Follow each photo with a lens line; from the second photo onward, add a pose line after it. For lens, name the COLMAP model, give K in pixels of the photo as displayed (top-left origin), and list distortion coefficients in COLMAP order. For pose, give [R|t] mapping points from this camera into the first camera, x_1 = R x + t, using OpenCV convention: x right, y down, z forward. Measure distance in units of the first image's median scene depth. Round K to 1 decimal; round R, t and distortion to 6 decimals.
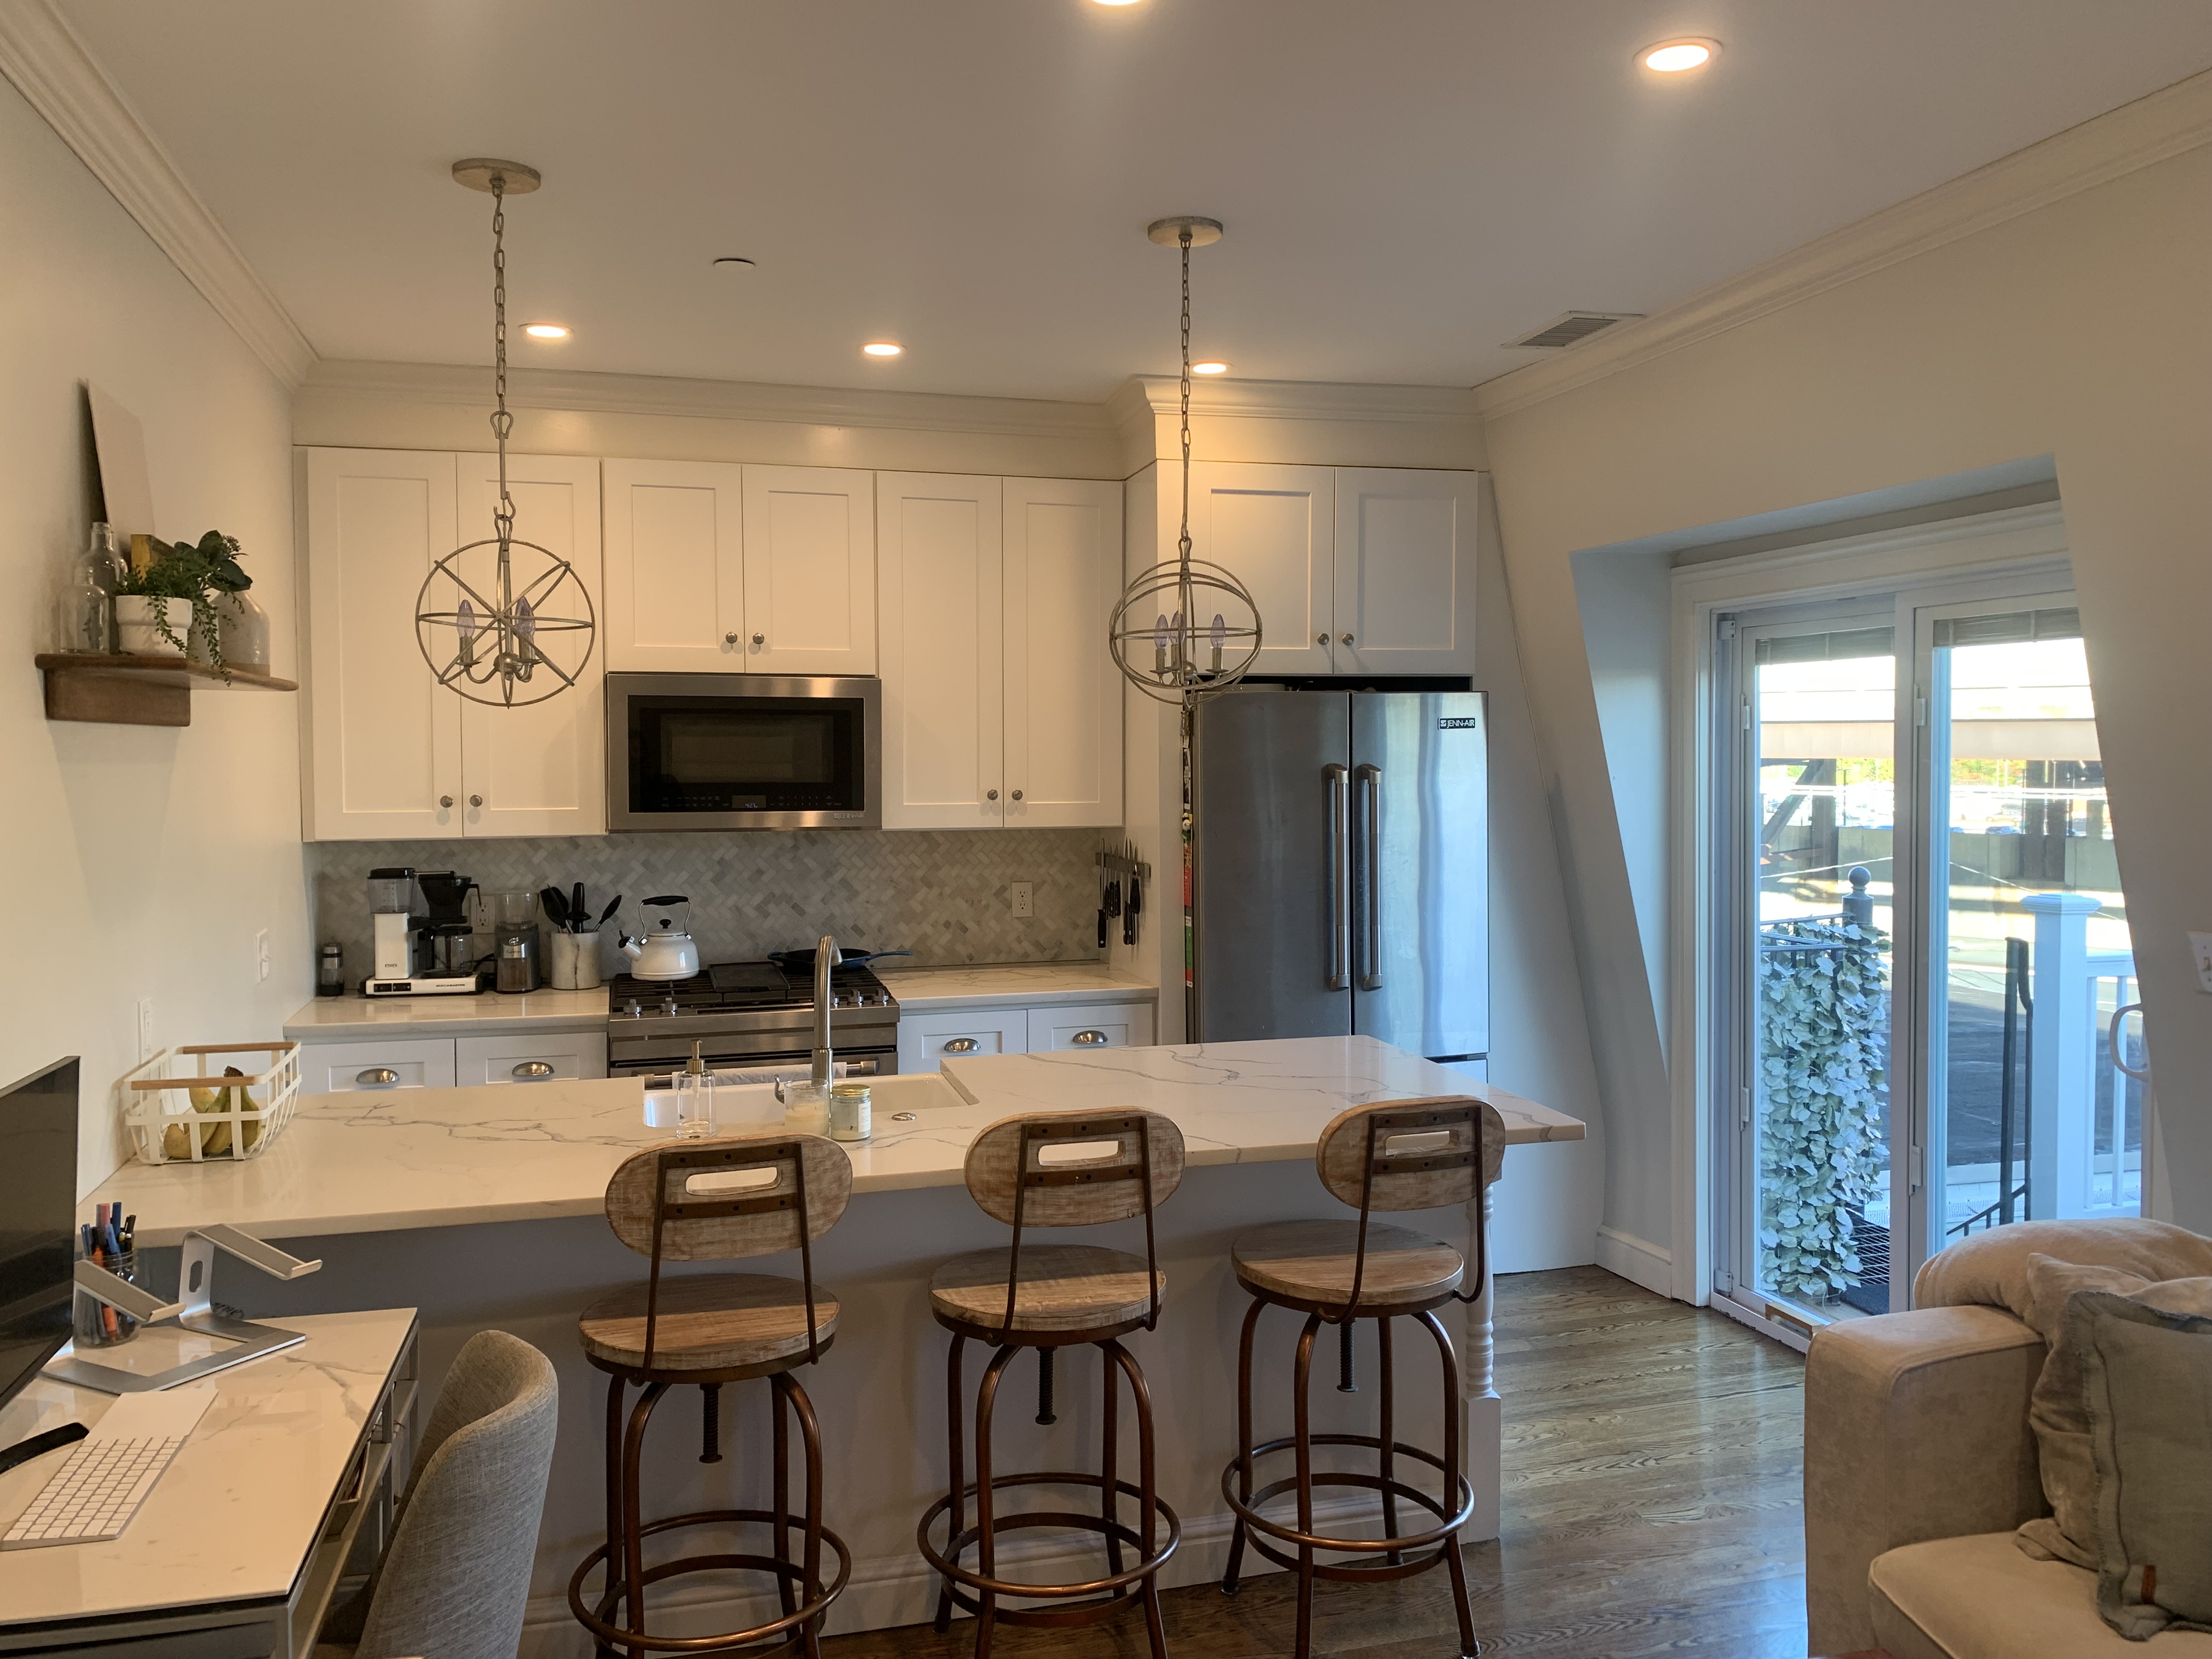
lens RADIAL K [[1687.0, 0, 1102.9], [0, 1687.0, 841.5], [0, 0, 1]] dist [0.029059, -0.036371]
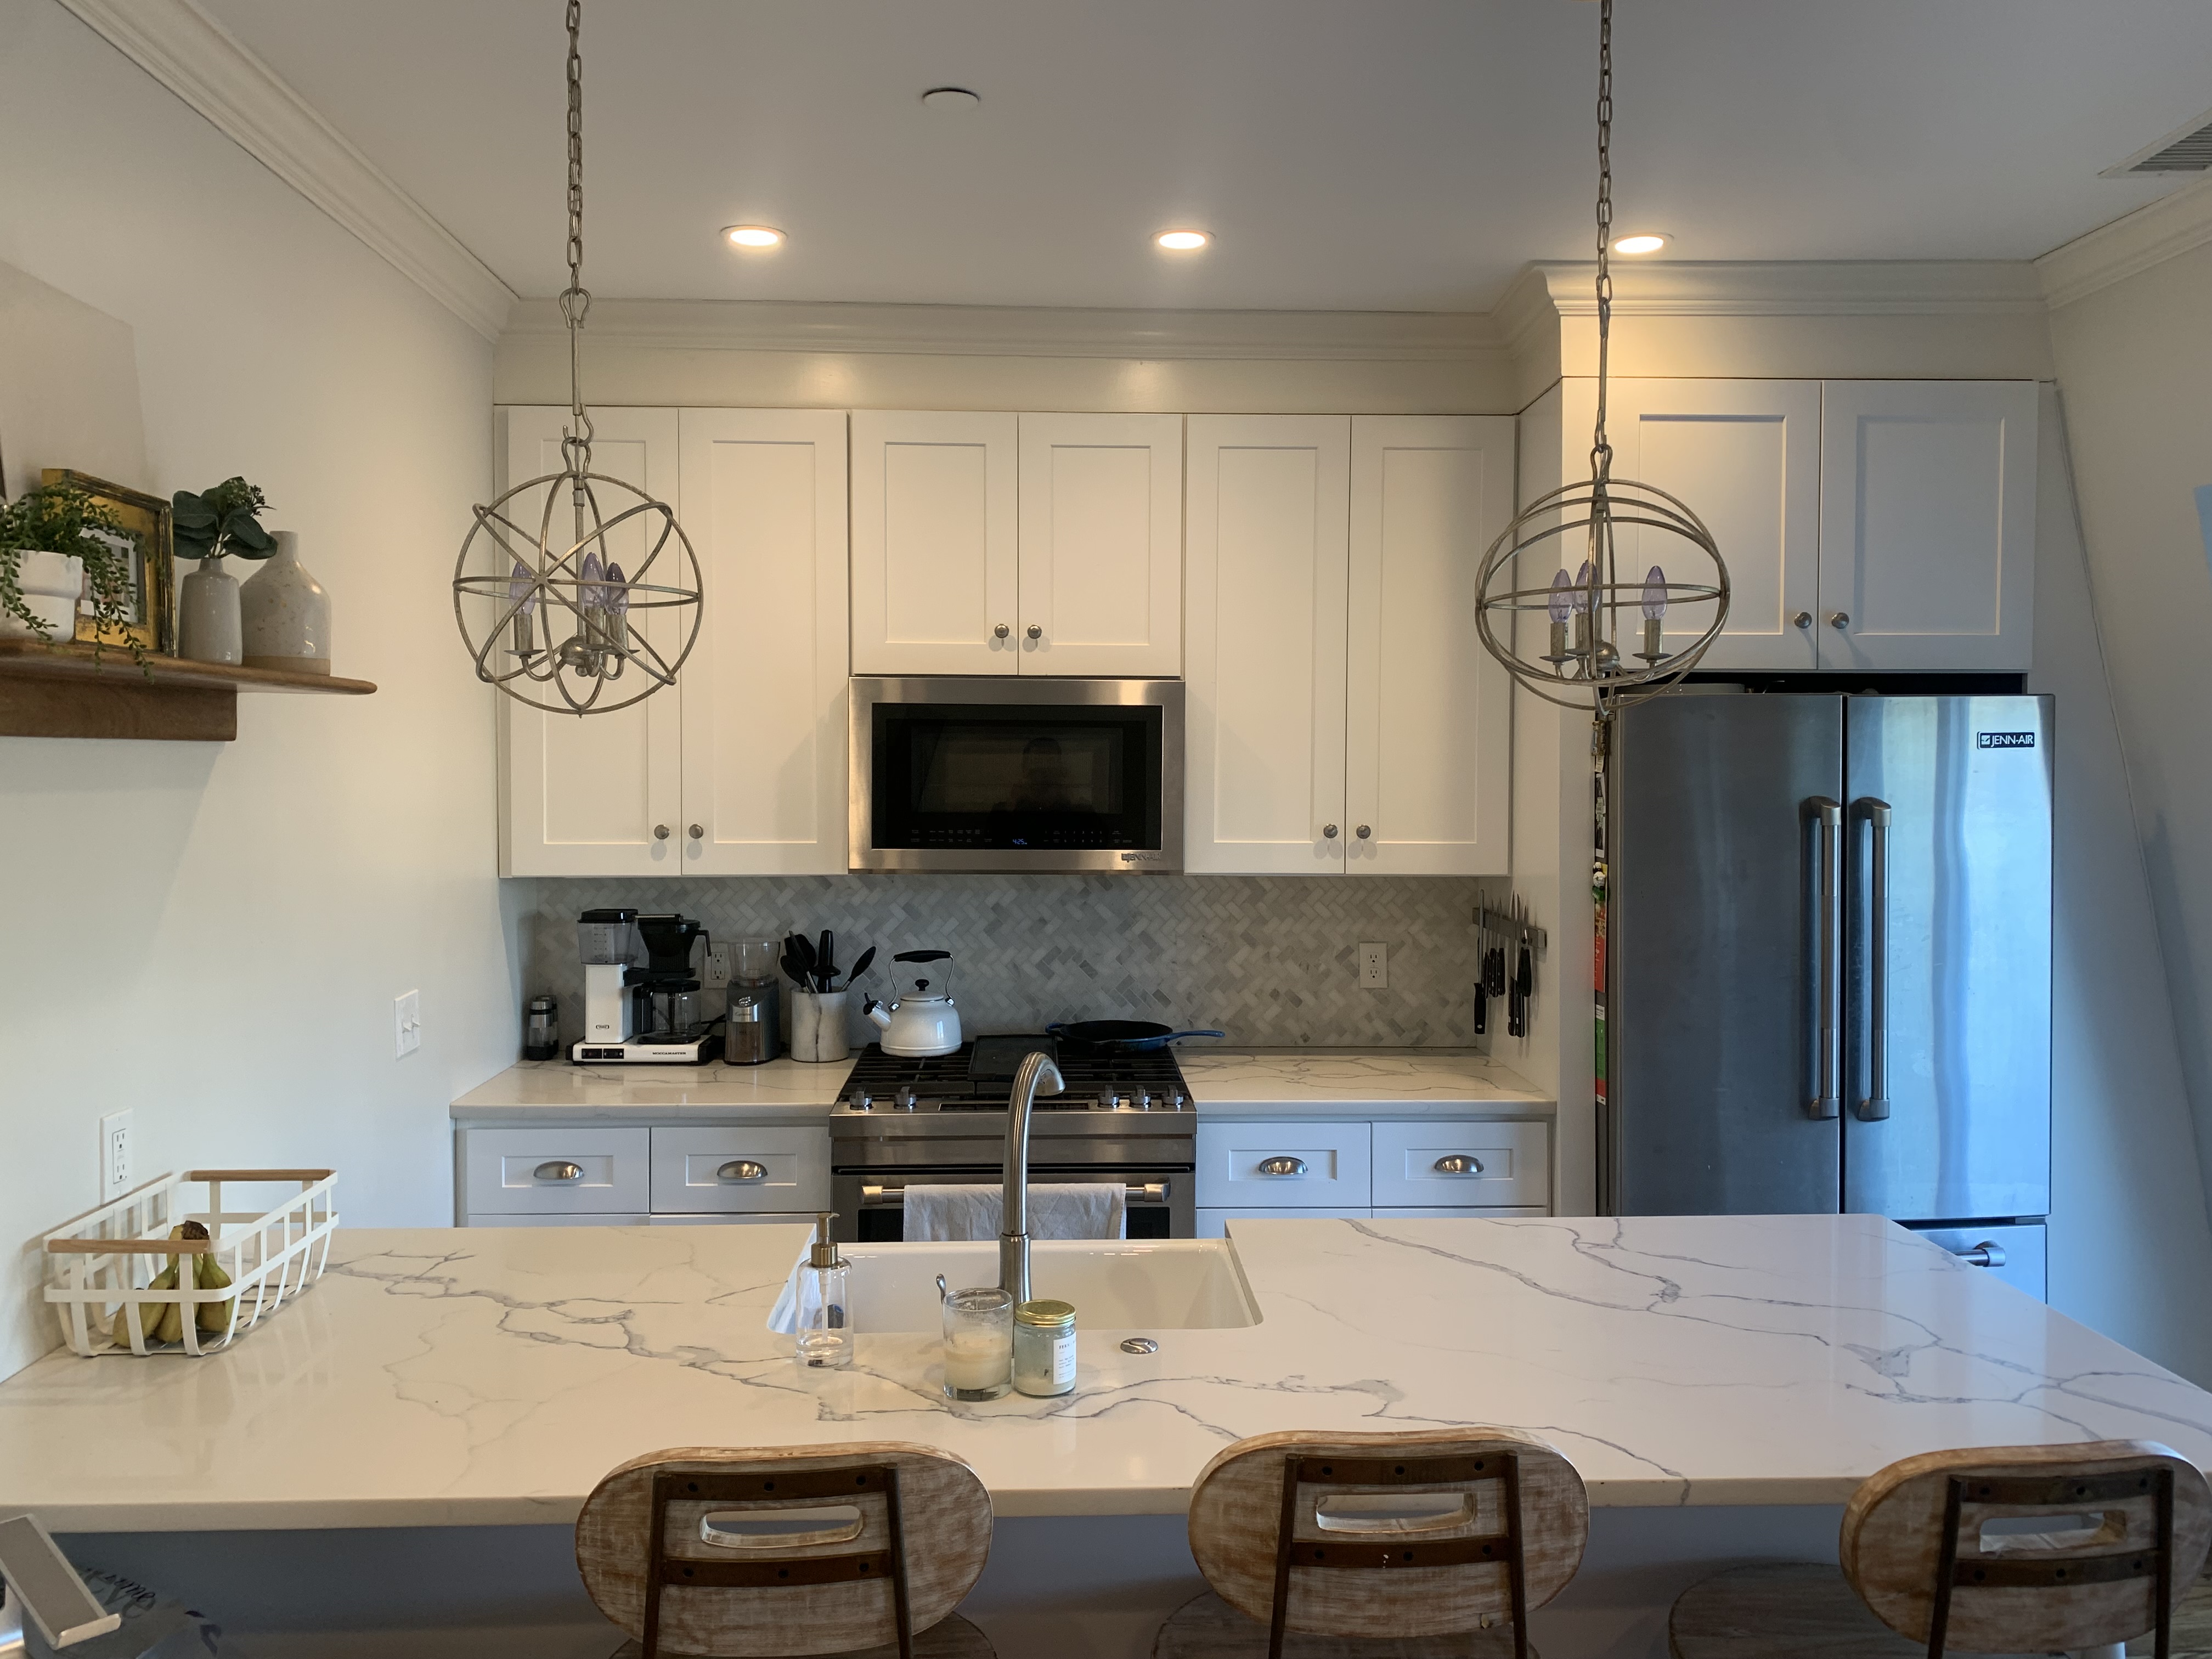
lens RADIAL K [[1687.0, 0, 1100.4], [0, 1687.0, 812.2], [0, 0, 1]] dist [0.029059, -0.036371]
pose [[0.971927, 0.012712, -0.234939, 0.012606], [-0.018426, 0.999585, -0.022143, -0.018997], [0.234560, 0.025850, 0.971758, 0.253593]]
